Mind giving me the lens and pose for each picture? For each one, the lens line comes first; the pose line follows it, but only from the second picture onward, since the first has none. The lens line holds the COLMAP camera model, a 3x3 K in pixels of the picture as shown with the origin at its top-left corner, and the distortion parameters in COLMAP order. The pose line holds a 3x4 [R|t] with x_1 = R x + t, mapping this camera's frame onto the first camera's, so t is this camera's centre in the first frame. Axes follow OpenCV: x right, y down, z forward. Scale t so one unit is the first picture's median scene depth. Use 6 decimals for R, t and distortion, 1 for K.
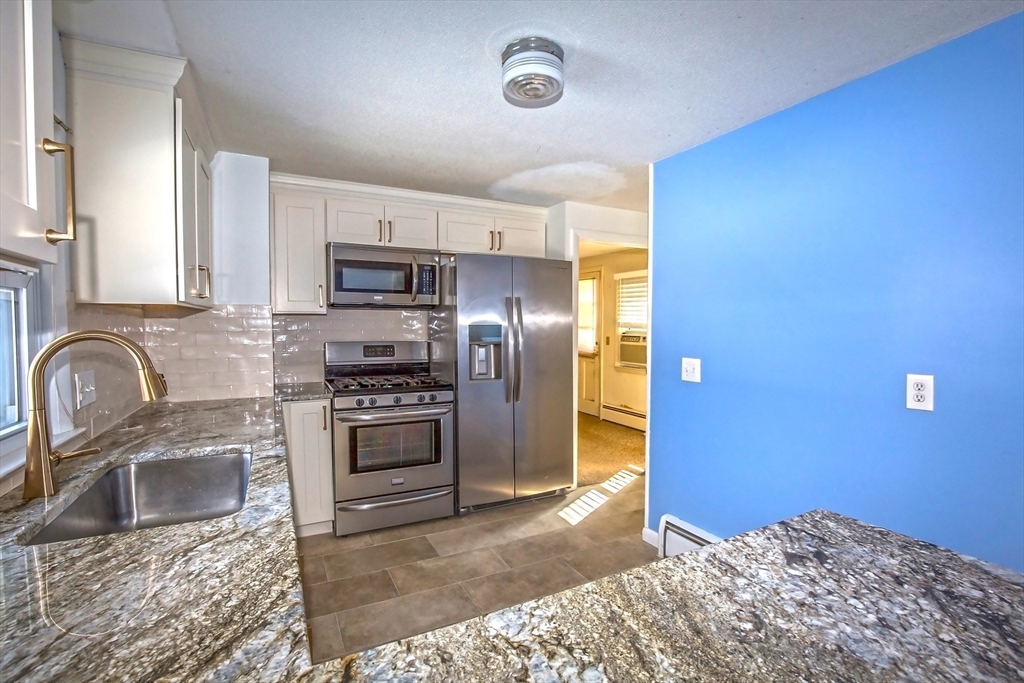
lens RADIAL K [[474.5, 0, 522.7], [0, 474.5, 344.4], [0, 0, 1]] dist [-0.034587, 0.001613]
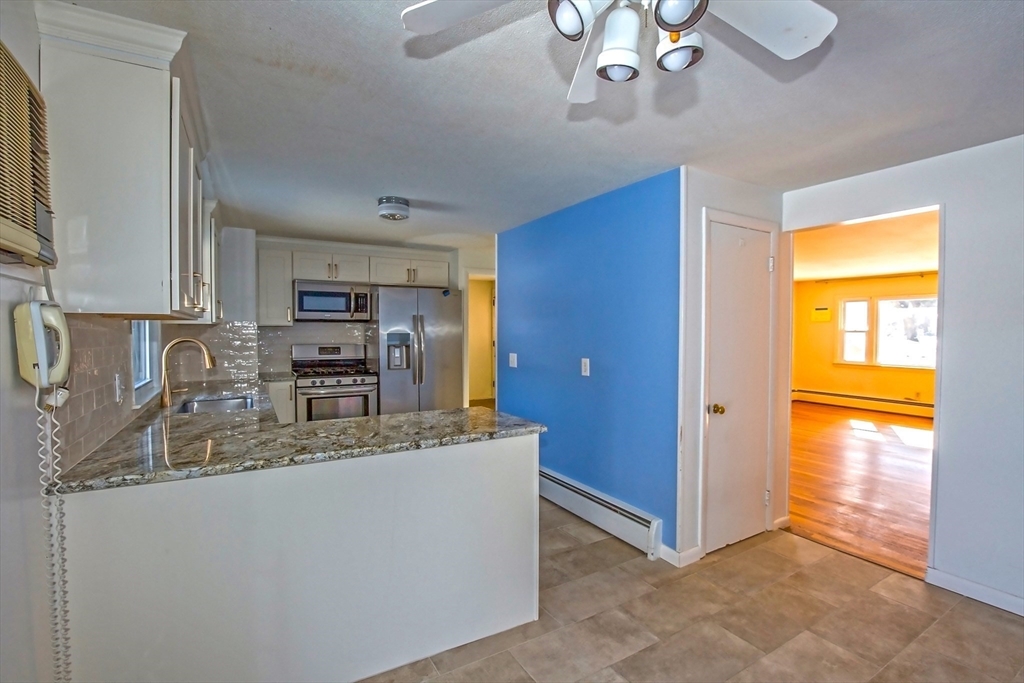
lens RADIAL K [[472.8, 0, 517.8], [0, 472.8, 342.8], [0, 0, 1]] dist [-0.024806, 0.000310]
pose [[0.999104, -0.001378, 0.042306, 0.247251], [0.001999, 0.999891, -0.014641, 0.013325], [-0.042281, 0.014712, 0.998997, -0.550091]]
